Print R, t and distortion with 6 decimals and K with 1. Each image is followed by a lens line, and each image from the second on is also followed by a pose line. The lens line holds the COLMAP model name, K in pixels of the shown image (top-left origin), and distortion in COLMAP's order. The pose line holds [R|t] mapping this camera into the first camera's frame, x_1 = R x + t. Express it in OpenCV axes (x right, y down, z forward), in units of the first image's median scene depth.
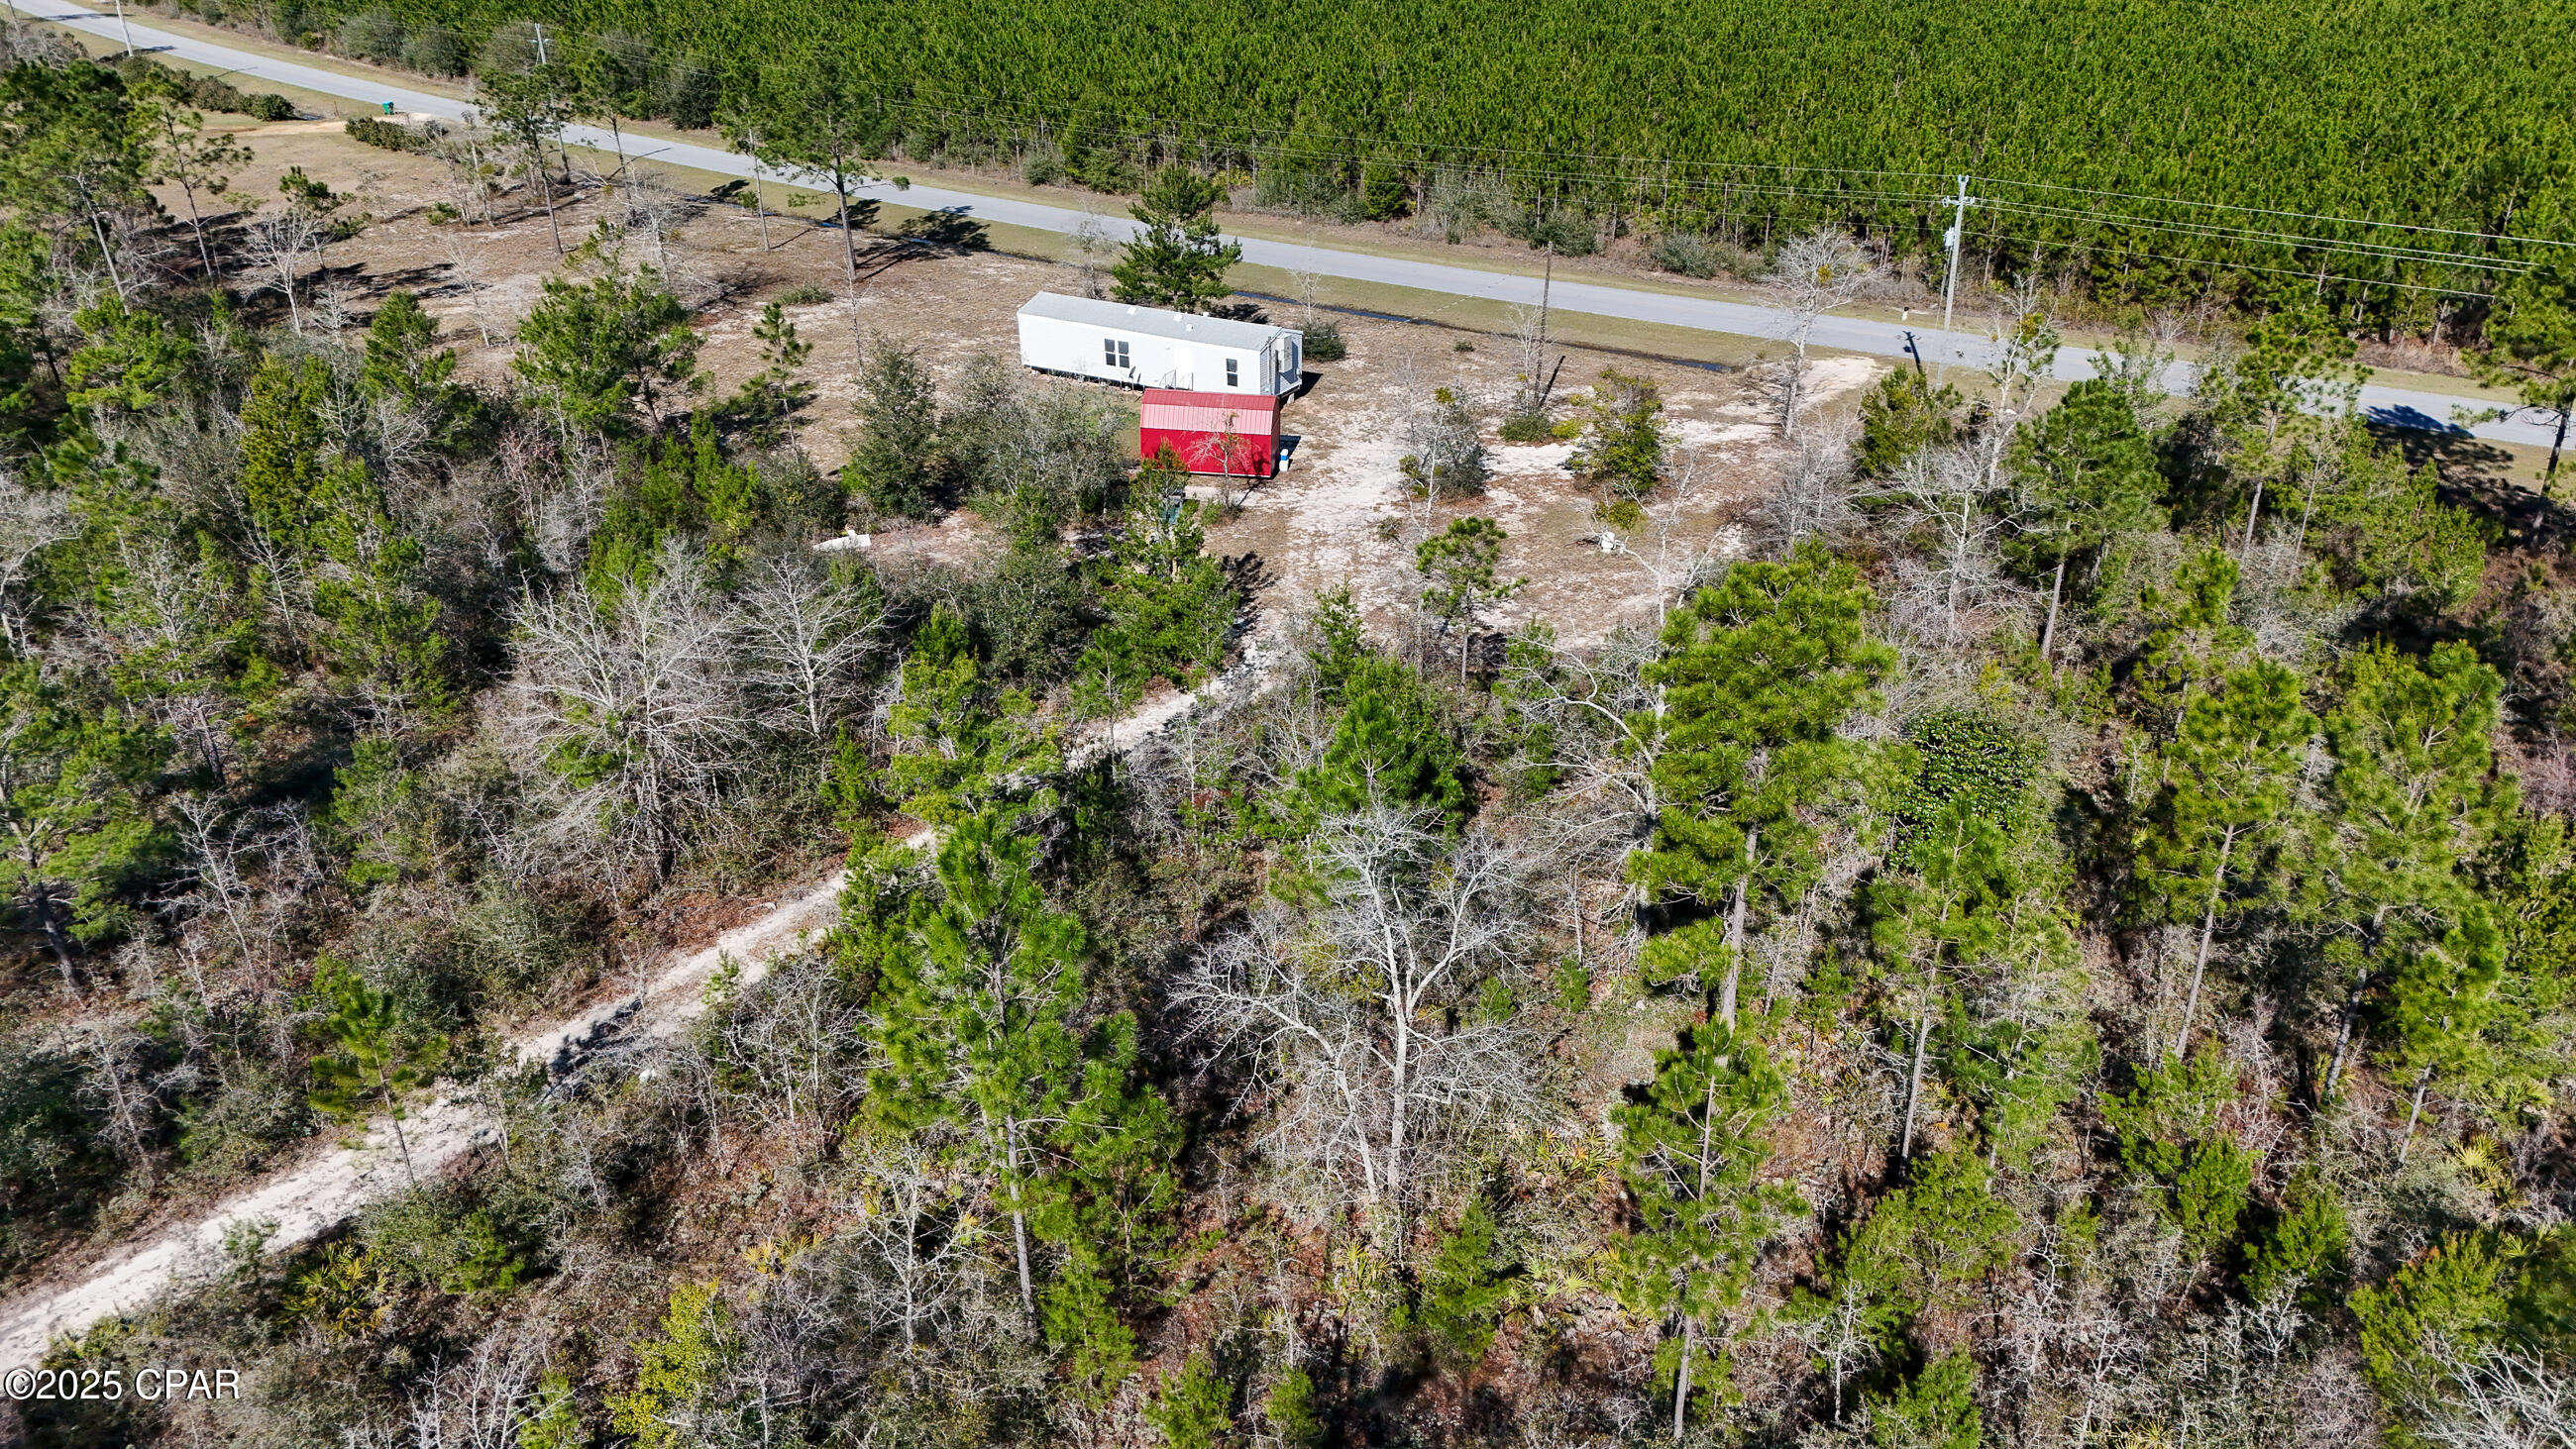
lens RADIAL K [[1897.7, 0, 1288.0], [0, 1897.7, 724.5], [0, 0, 1]] dist [0.084229, -0.078905]
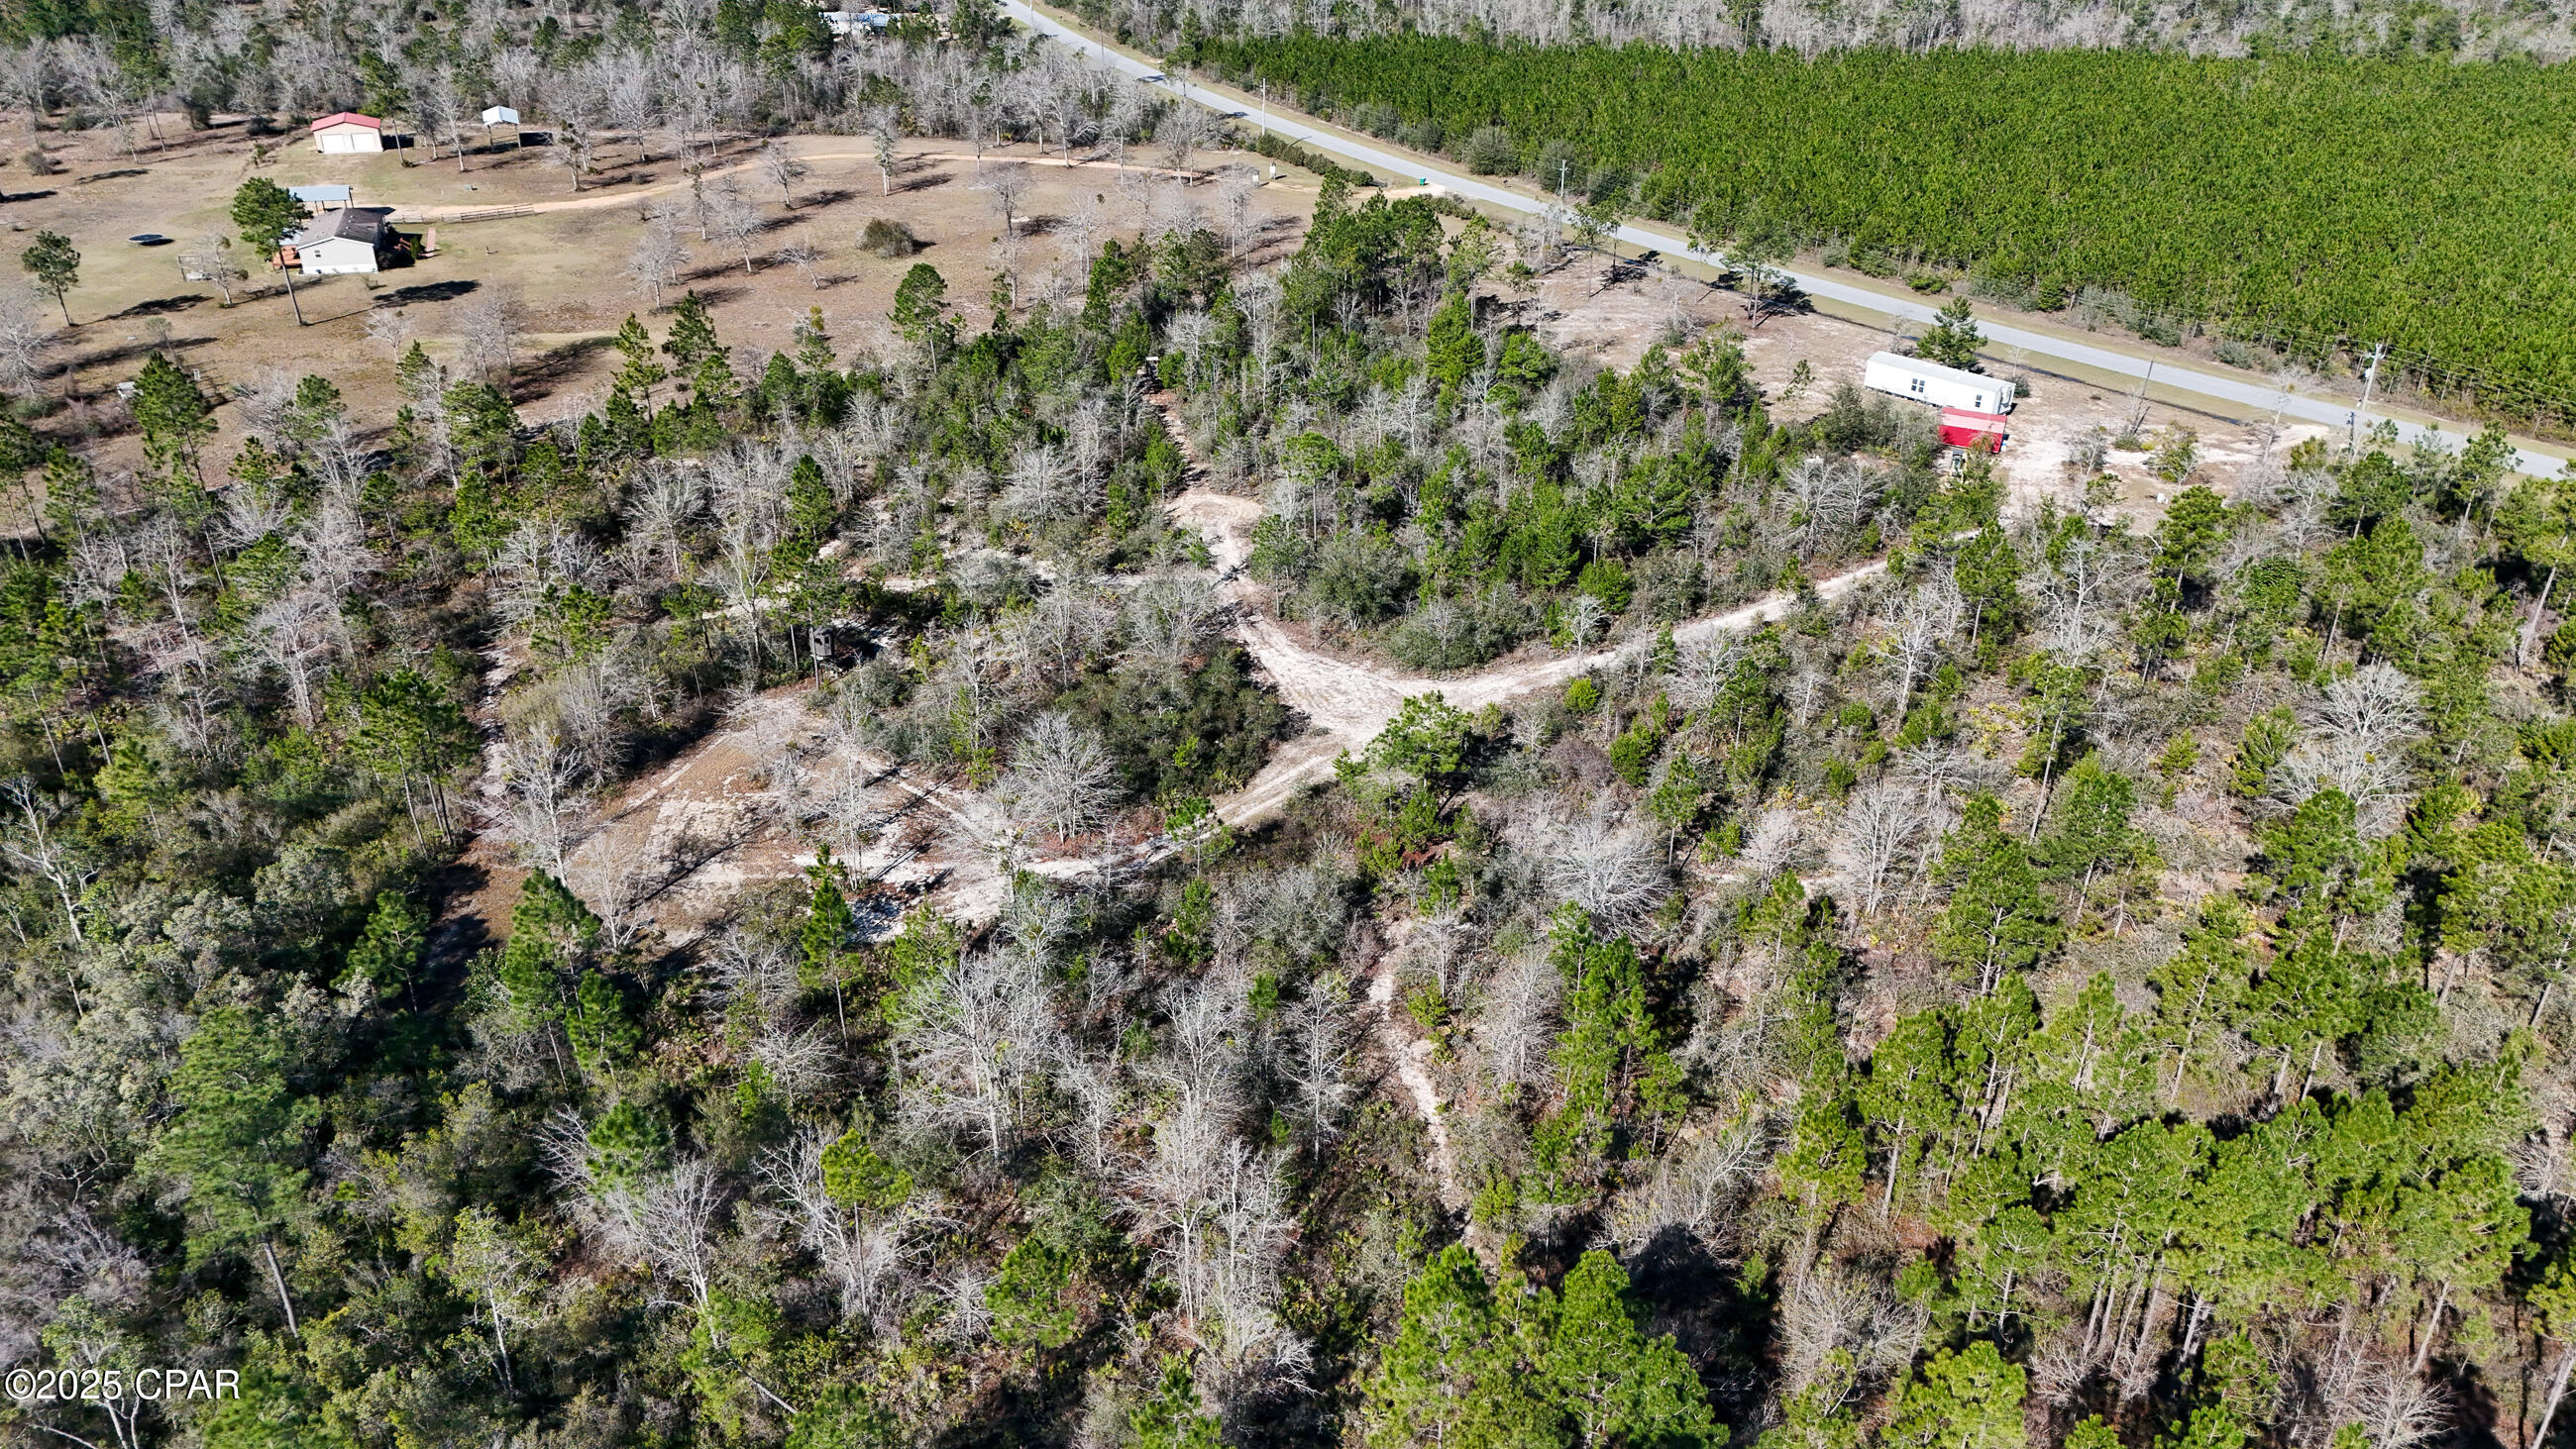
lens RADIAL K [[1897.7, 0, 1288.0], [0, 1897.7, 724.5], [0, 0, 1]] dist [0.084229, -0.078905]
pose [[0.959367, 0.151046, -0.238326, -0.185209], [-0.145487, 0.988516, 0.040851, 0.175327], [0.241760, -0.004518, 0.970326, -1.132952]]
